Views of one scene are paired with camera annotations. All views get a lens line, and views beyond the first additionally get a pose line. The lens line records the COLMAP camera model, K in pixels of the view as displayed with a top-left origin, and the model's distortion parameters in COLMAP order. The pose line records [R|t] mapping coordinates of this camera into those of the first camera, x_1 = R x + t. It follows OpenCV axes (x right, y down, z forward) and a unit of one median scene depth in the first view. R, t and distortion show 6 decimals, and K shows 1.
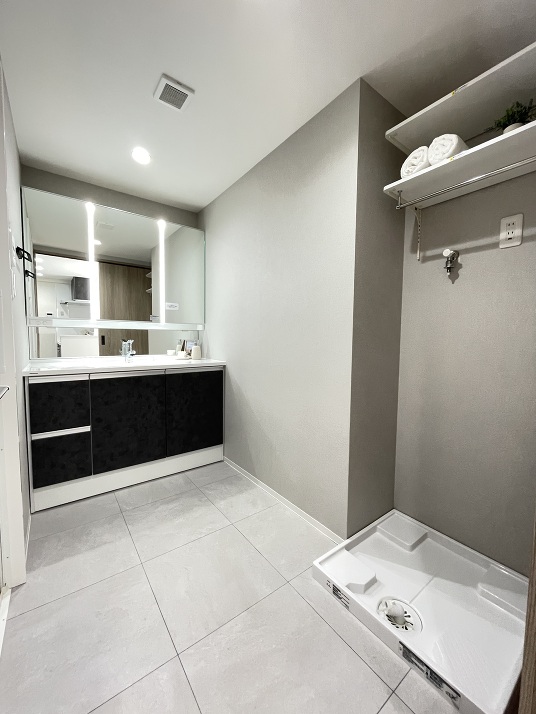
lens RADIAL K [[287.7, 0, 268.0], [0, 287.7, 357.0], [0, 0, 1]] dist [-0.001105, -0.000072]
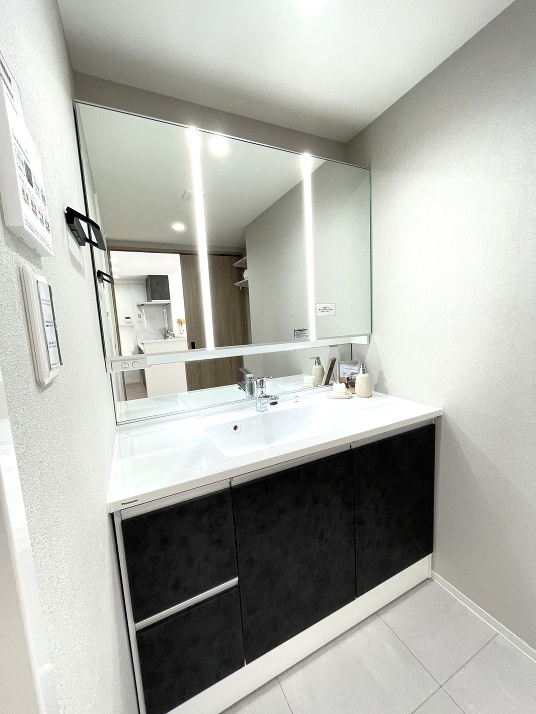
lens RADIAL K [[287.7, 0, 268.0], [0, 287.7, 357.0], [0, 0, 1]] dist [-0.001105, -0.000072]
pose [[0.979471, -0.043373, -0.196862, -0.410483], [0.054548, 0.997172, 0.051697, -0.143491], [0.194063, -0.061374, 0.979067, 0.500623]]
